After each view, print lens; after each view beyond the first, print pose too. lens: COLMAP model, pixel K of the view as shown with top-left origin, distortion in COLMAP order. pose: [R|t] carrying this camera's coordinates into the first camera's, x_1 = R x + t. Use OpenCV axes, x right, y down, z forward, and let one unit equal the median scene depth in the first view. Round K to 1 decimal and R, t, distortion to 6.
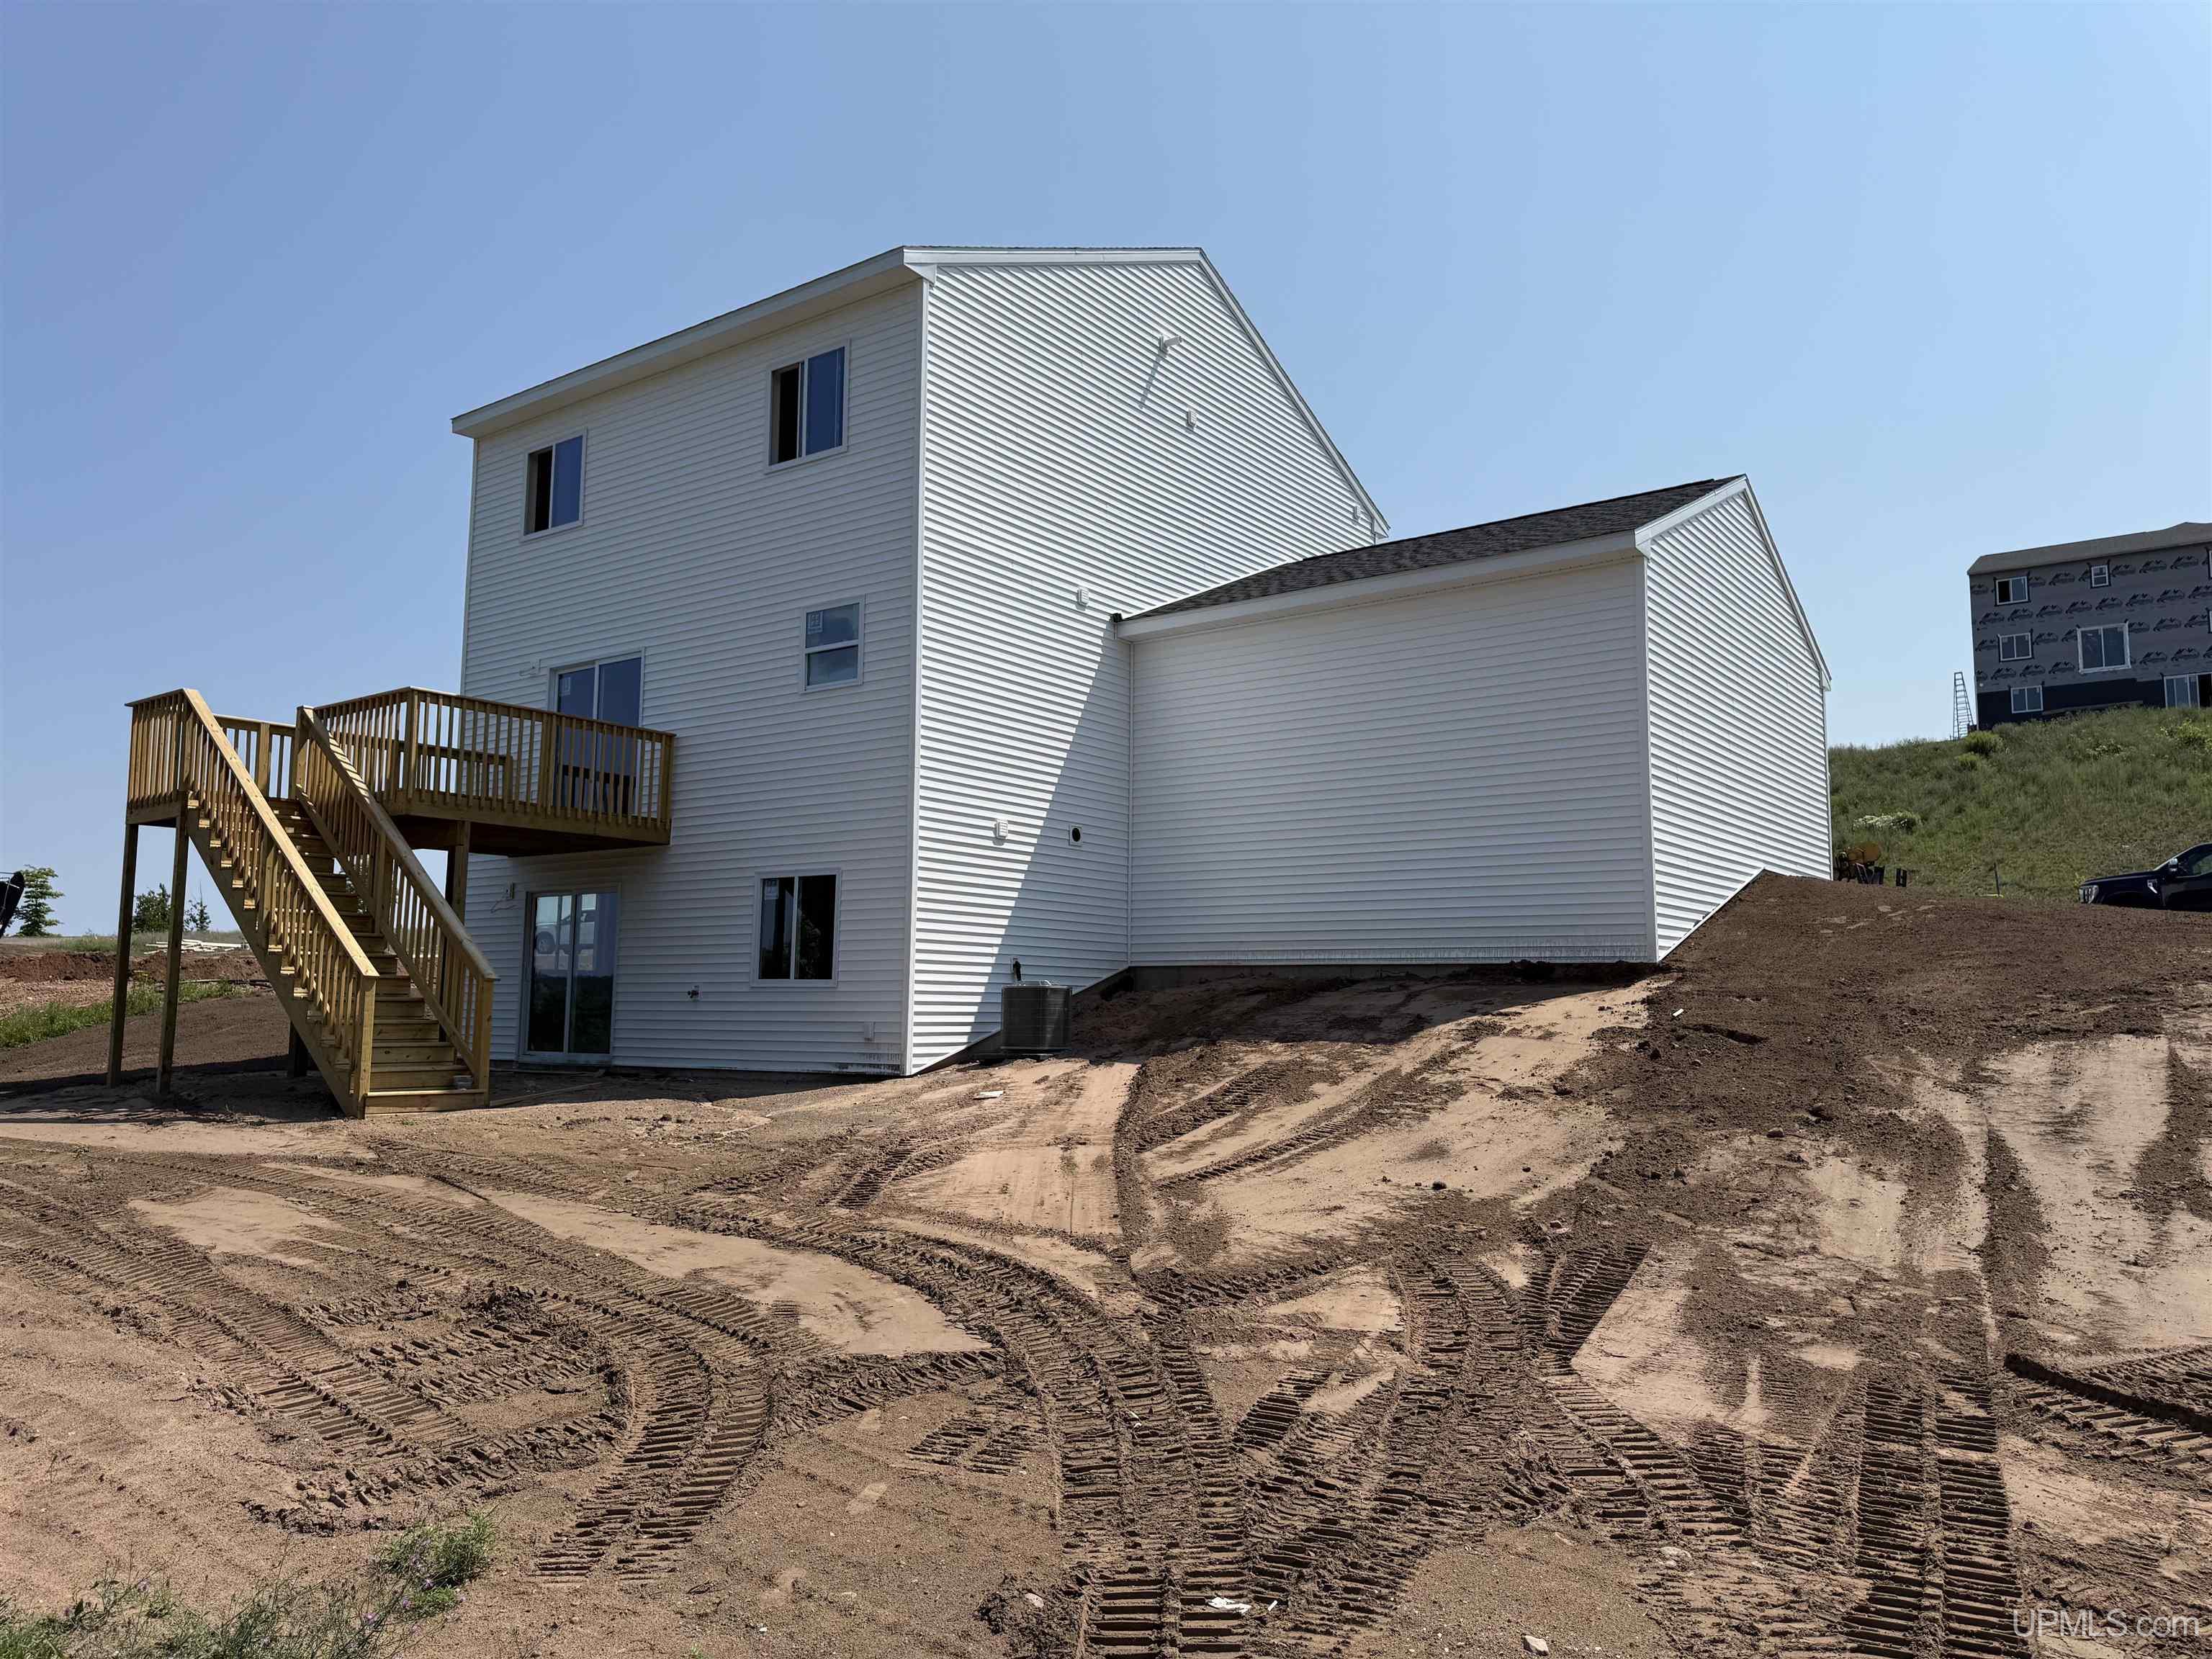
lens RADIAL K [[1568.4, 0, 1115.2], [0, 1568.4, 818.5], [0, 0, 1]] dist [0.046861, -0.043123]
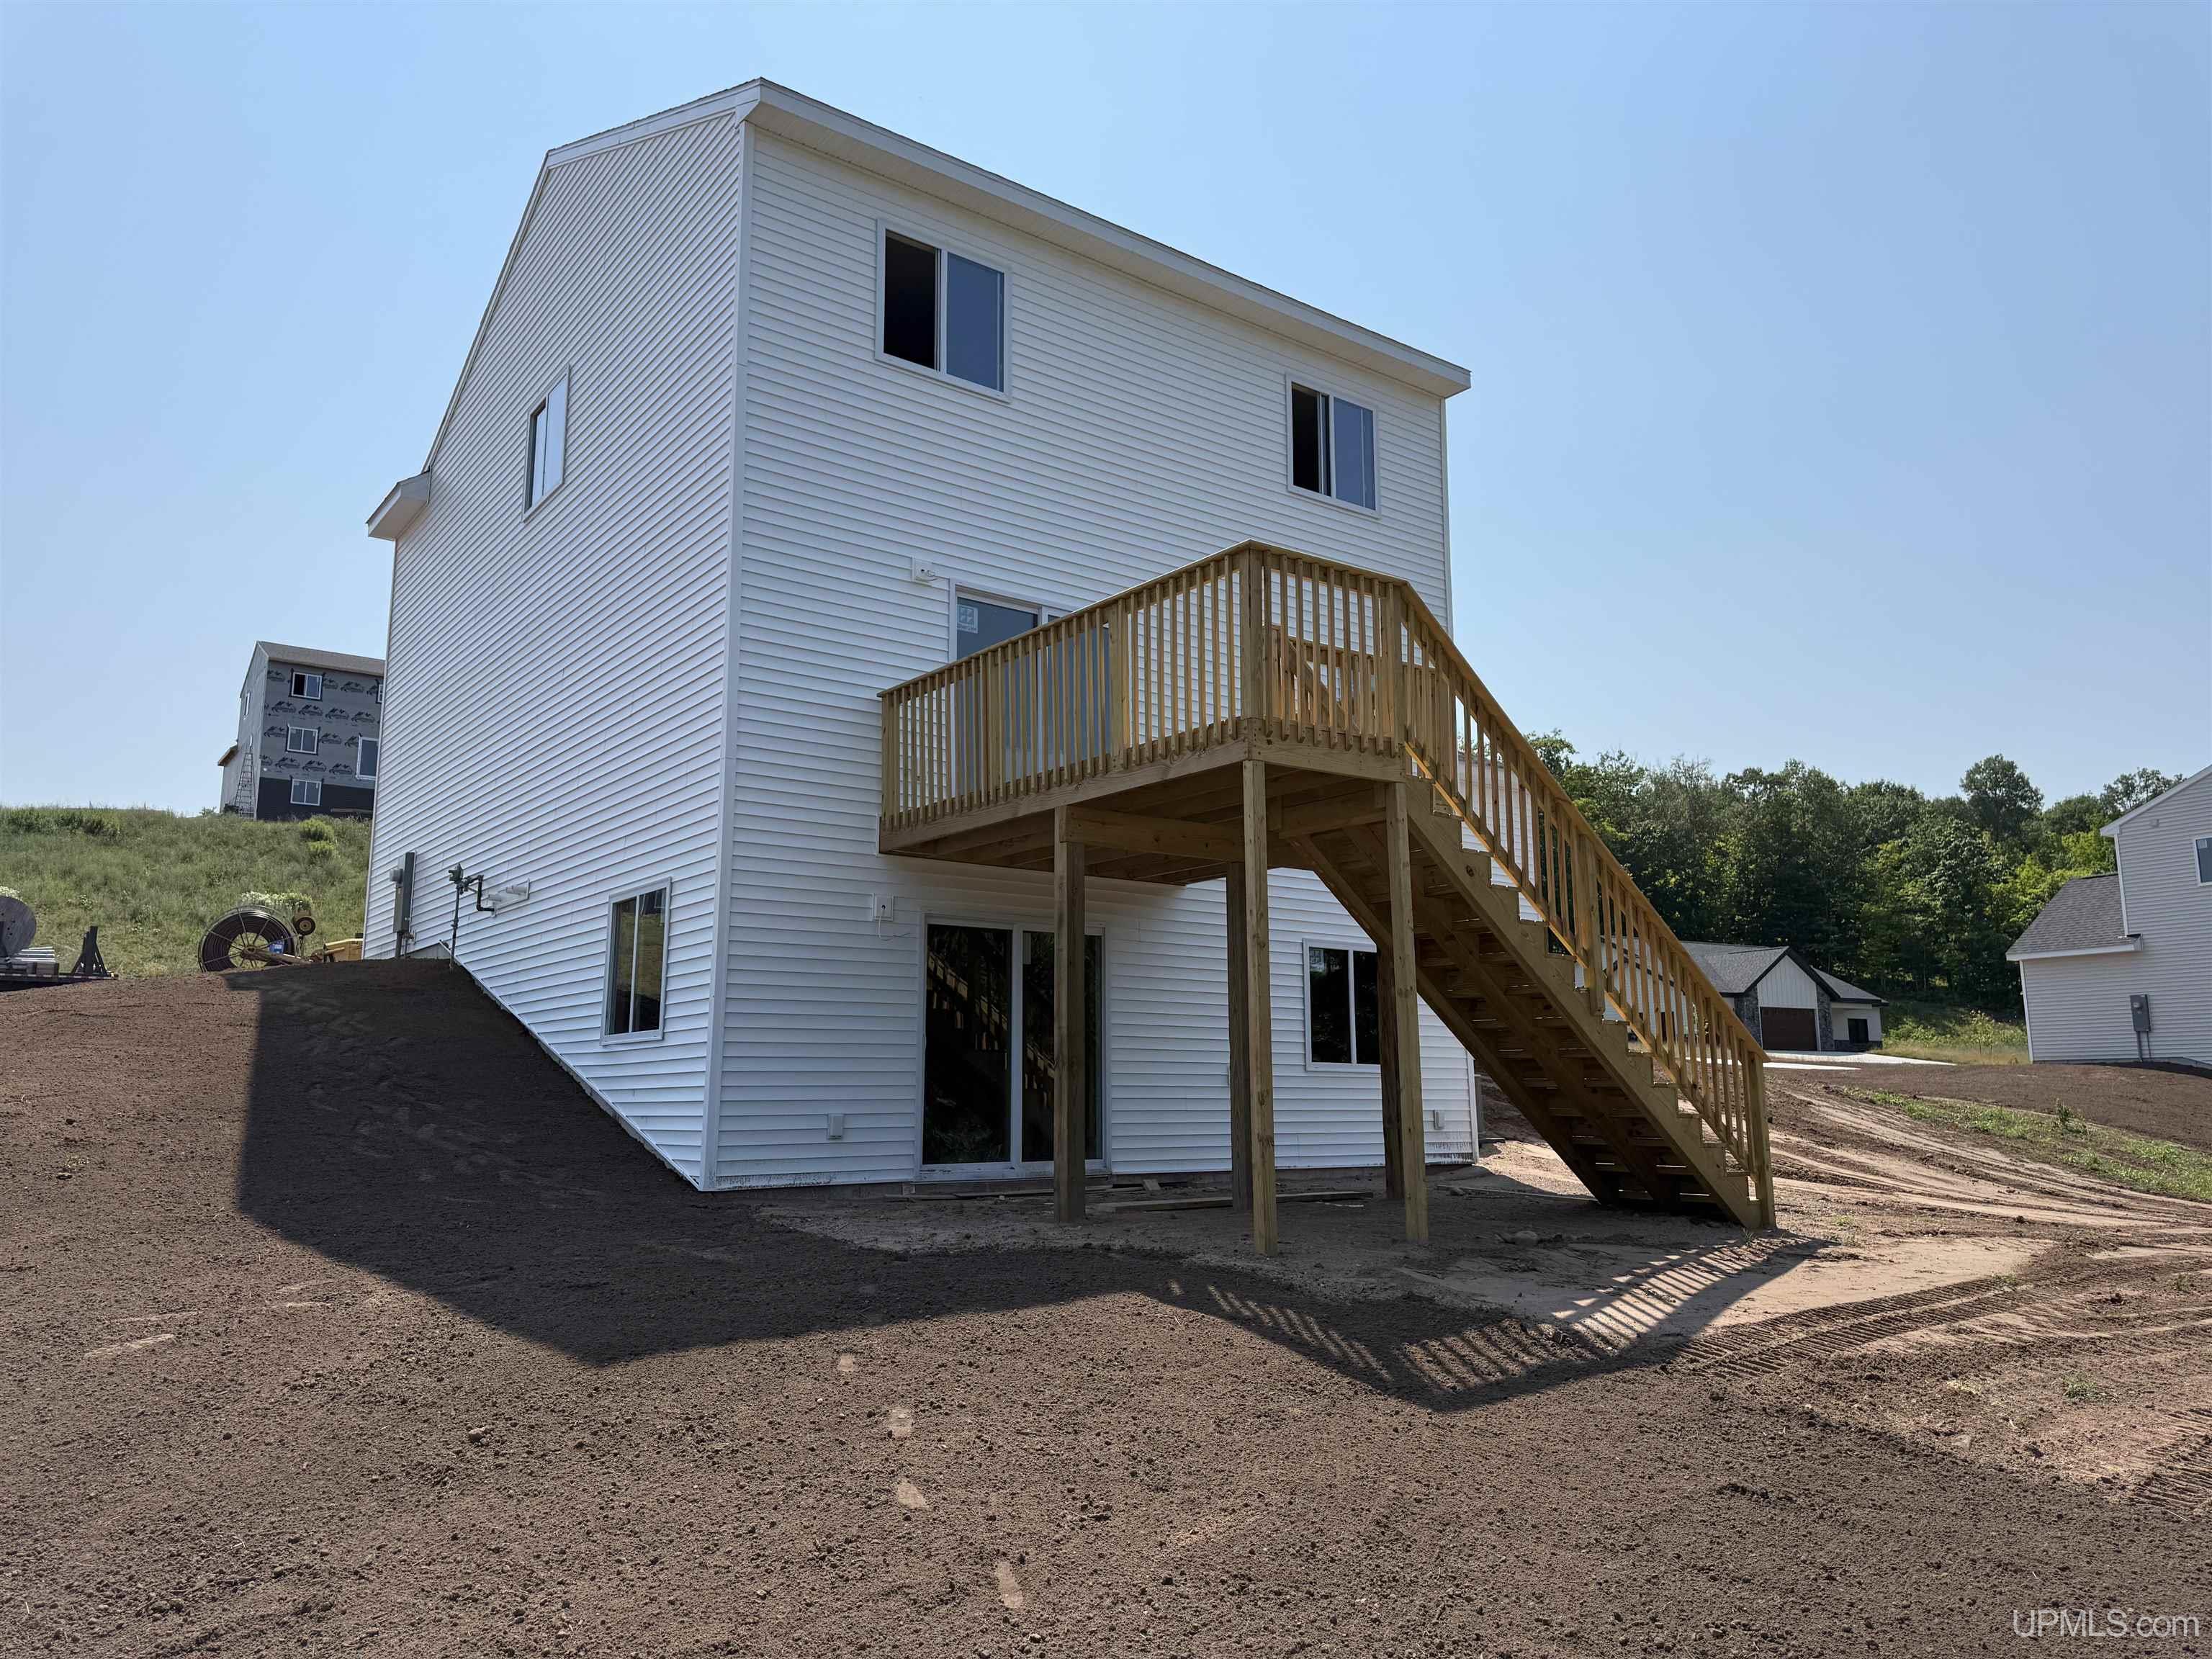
lens RADIAL K [[1568.4, 0, 1108.4], [0, 1568.4, 818.8], [0, 0, 1]] dist [0.046861, -0.043123]
pose [[0.293809, 0.162294, 0.941986, -0.244620], [-0.112687, 0.984489, -0.134470, 0.021913], [-0.949199, -0.066641, 0.307540, 0.187397]]
